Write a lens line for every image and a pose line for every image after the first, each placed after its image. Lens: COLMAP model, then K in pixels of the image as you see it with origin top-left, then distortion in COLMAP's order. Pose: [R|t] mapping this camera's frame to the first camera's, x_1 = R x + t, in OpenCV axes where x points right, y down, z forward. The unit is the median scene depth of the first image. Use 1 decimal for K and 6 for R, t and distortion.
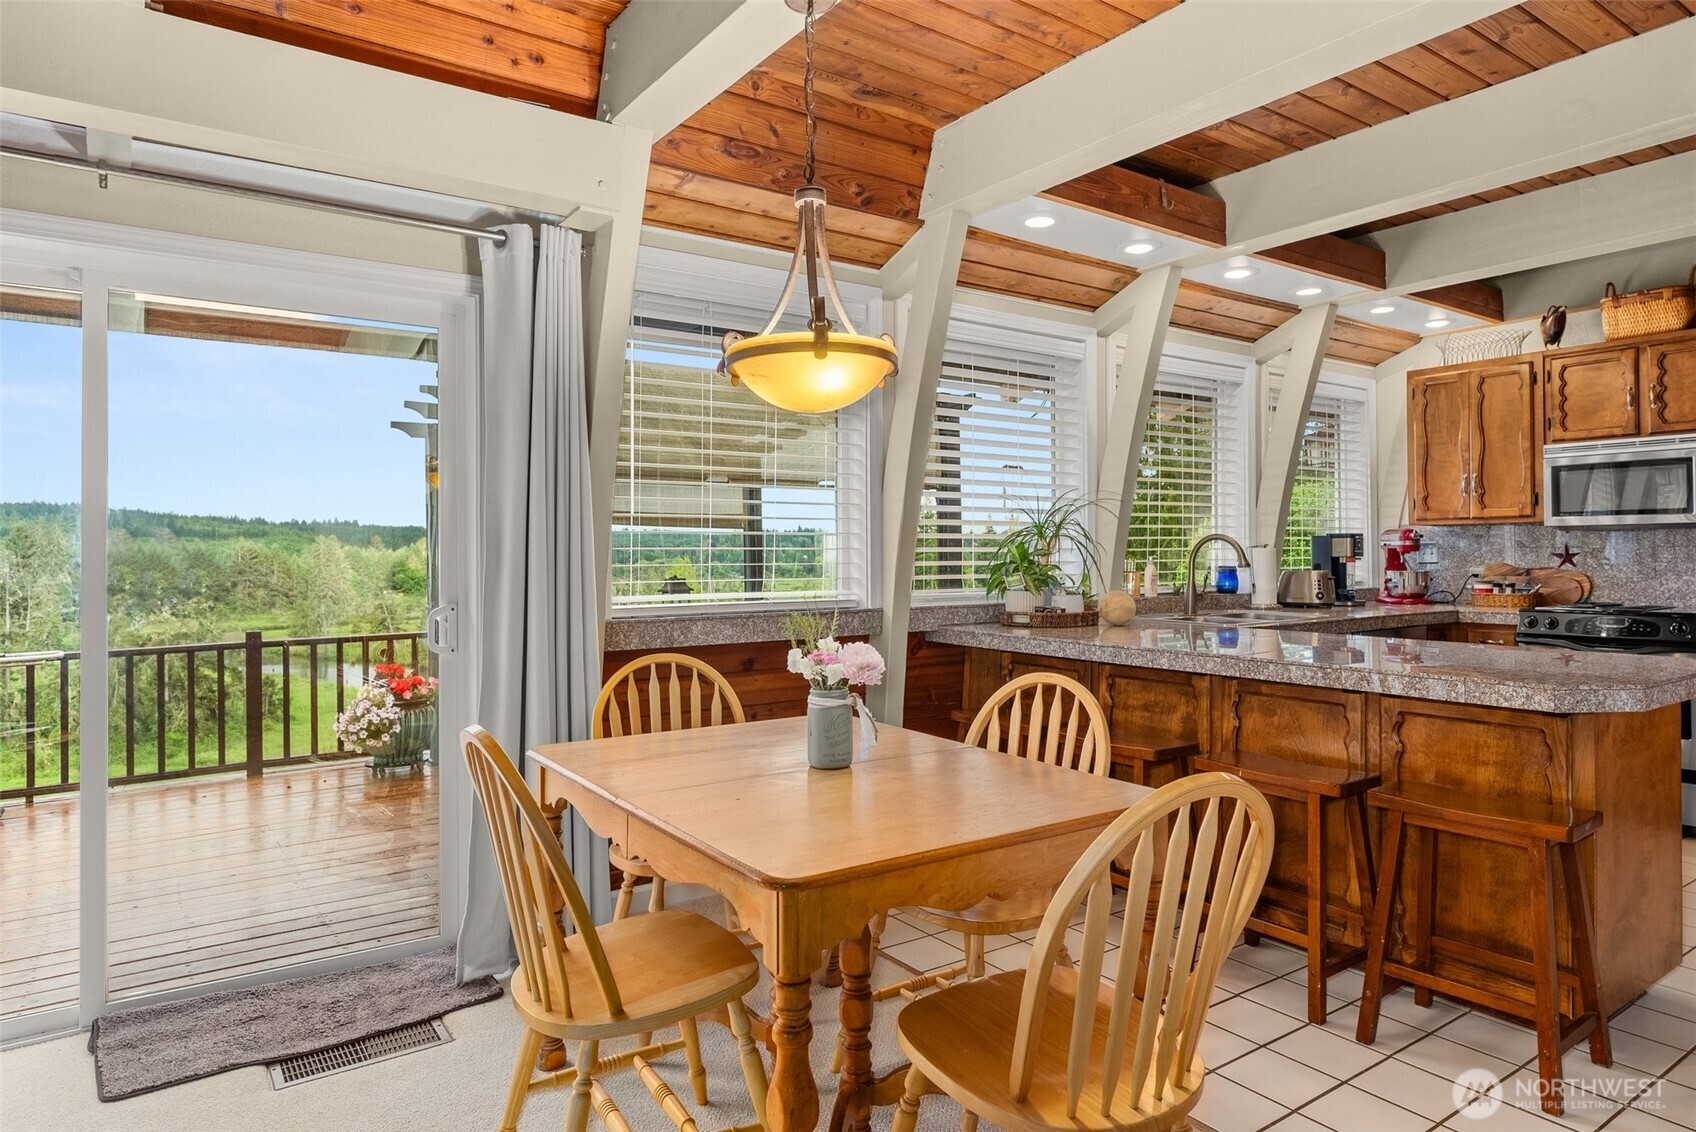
lens RADIAL K [[1008.8, 0, 853.6], [0, 1008.8, 549.2], [0, 0, 1]] dist [-0.002578, 0.000874]
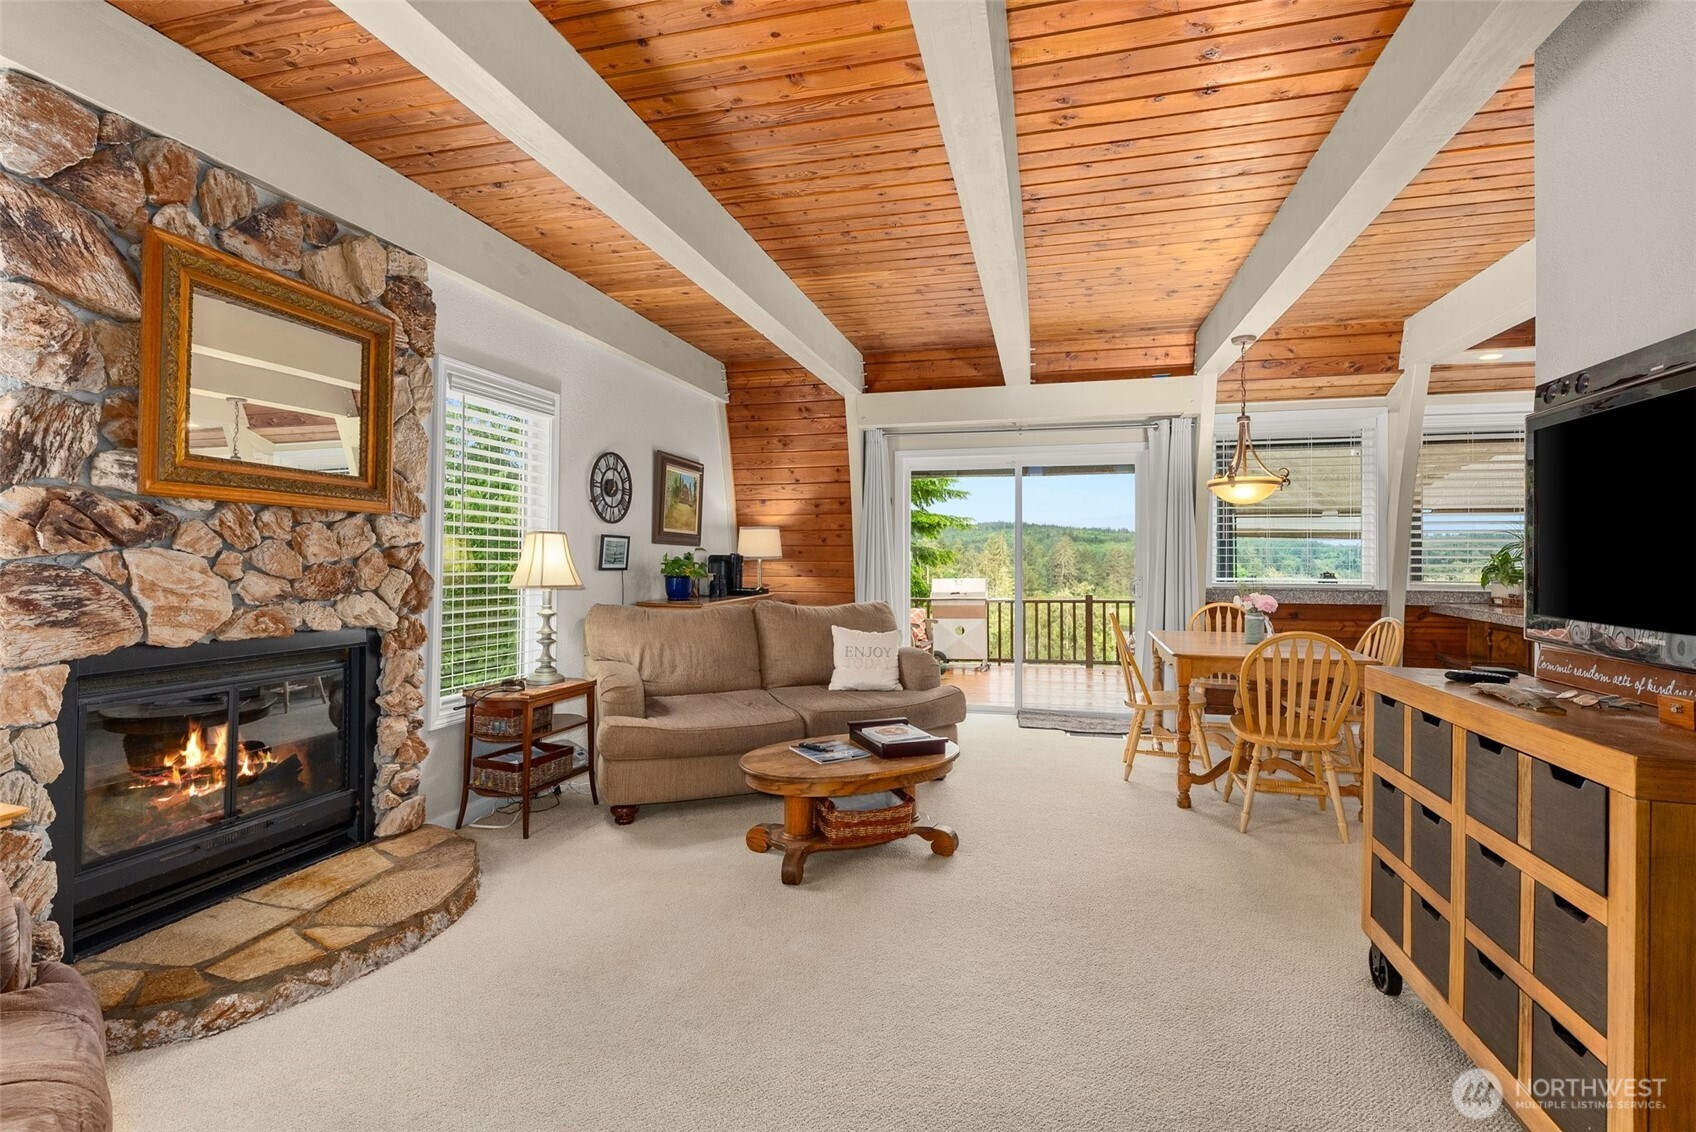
lens RADIAL K [[762.8, 0, 848.7], [0, 762.8, 559.0], [0, 0, 1]] dist [-0.009590, 0.000094]
pose [[0.637693, 0.011521, -0.770204, 0.491333], [-0.002753, 0.999916, 0.012677, -0.010646], [0.770285, -0.005964, 0.637671, -0.608985]]
